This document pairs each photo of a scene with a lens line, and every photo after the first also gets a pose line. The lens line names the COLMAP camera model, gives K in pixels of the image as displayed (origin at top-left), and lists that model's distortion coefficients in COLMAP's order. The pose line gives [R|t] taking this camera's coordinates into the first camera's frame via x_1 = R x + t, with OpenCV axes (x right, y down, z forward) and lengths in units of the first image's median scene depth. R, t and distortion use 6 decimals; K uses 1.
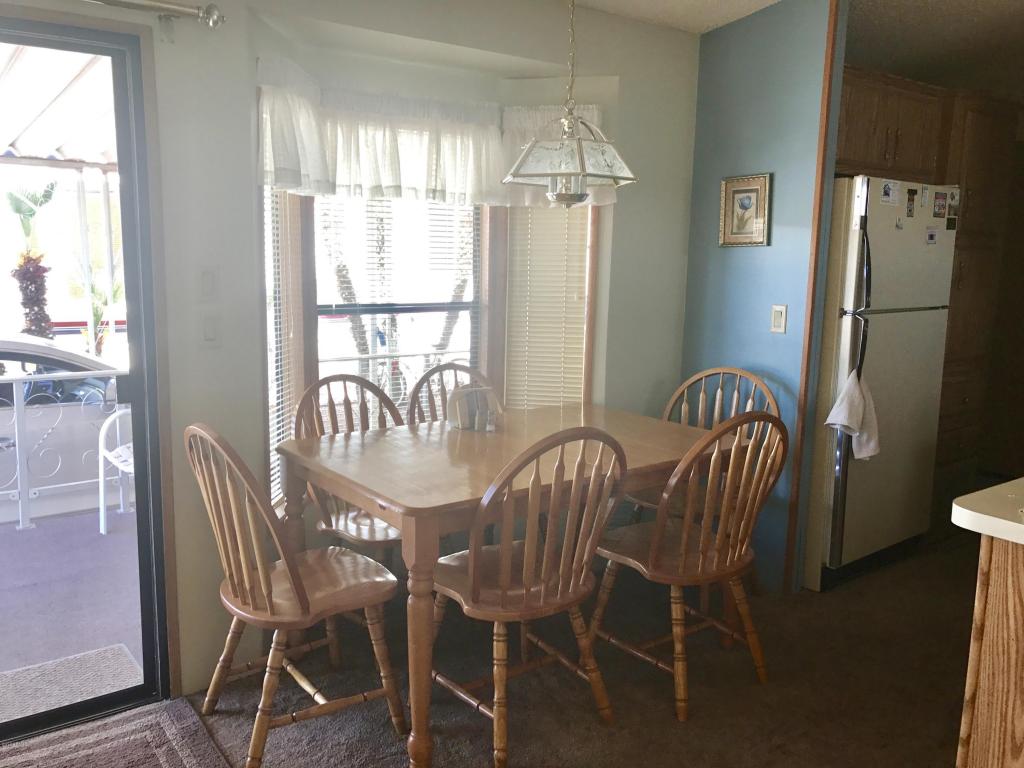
lens RADIAL K [[835.1, 0, 513.7], [0, 835.1, 383.9], [0, 0, 1]] dist [0.034482, -0.048054]
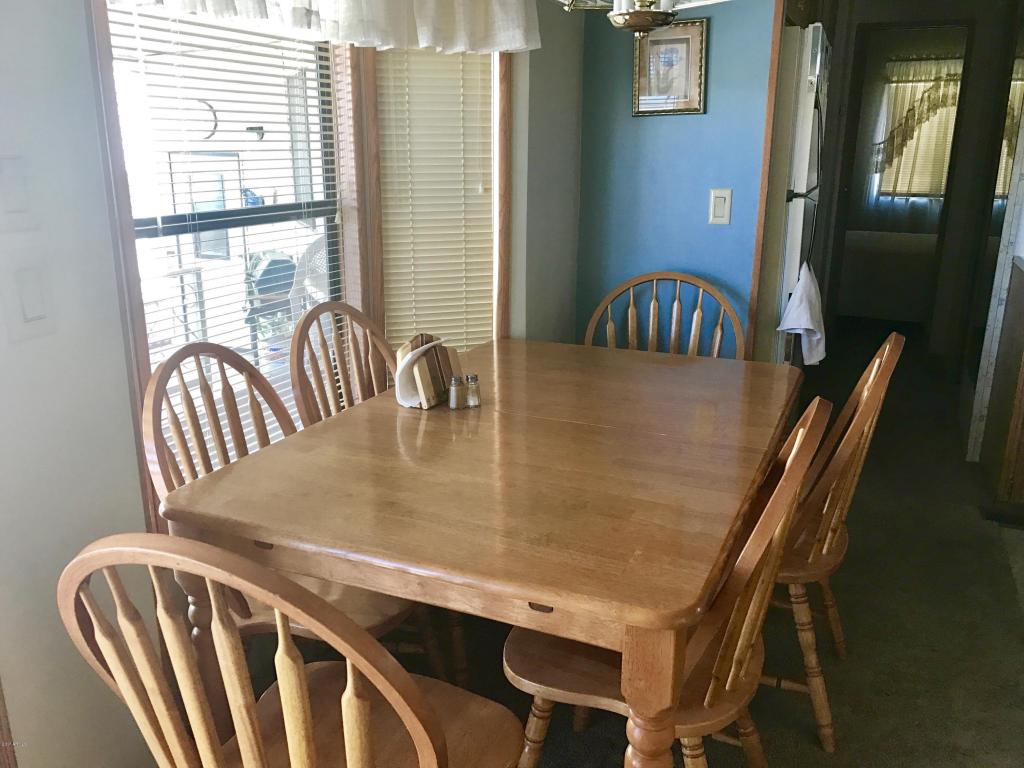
lens RADIAL K [[835.1, 0, 509.3], [0, 835.1, 379.2], [0, 0, 1]] dist [0.034482, -0.048054]
pose [[0.872405, -0.143210, 0.467334, -0.274690], [0.083707, 0.985764, 0.145816, -0.049822], [-0.481563, -0.088092, 0.871973, 0.386318]]
